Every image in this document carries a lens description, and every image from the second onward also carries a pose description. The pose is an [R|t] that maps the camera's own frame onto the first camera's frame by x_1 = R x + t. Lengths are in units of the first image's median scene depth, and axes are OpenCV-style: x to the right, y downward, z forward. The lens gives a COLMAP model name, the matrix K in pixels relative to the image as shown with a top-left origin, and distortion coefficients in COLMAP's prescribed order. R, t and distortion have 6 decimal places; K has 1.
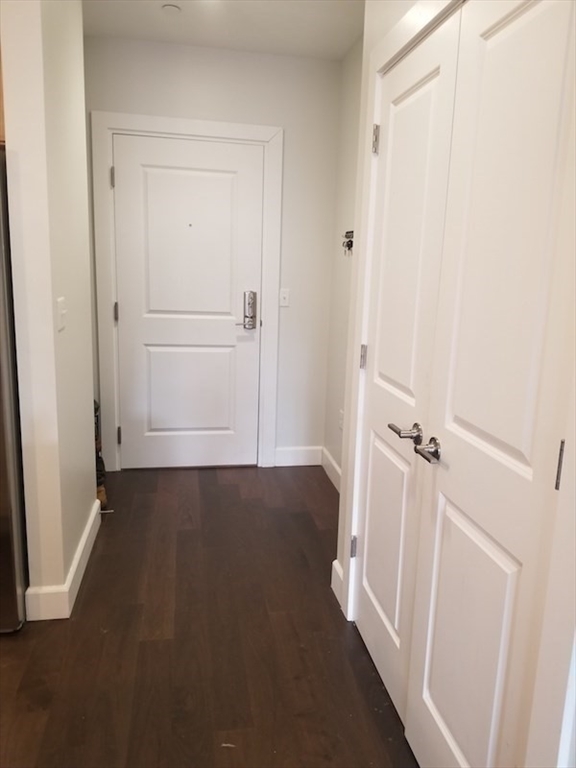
lens RADIAL K [[595.4, 0, 289.8], [0, 595.4, 385.3], [0, 0, 1]] dist [0.008995, -0.006440]
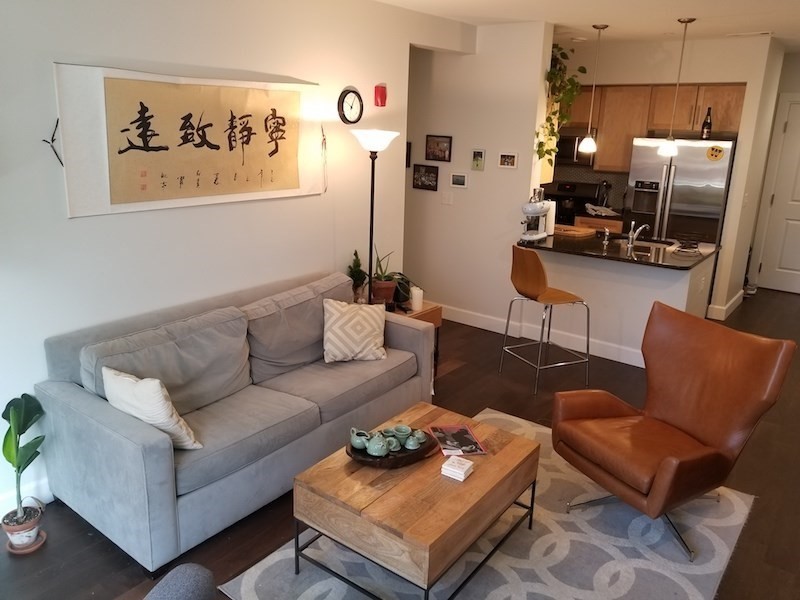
lens RADIAL K [[620.2, 0, 403.2], [0, 620.2, 297.8], [0, 0, 1]] dist [0.008995, -0.006440]
pose [[0.674314, 0.181405, -0.715816, 0.372706], [-0.143807, 0.983057, 0.113661, 0.122187], [0.724307, 0.026296, 0.688976, -1.153213]]
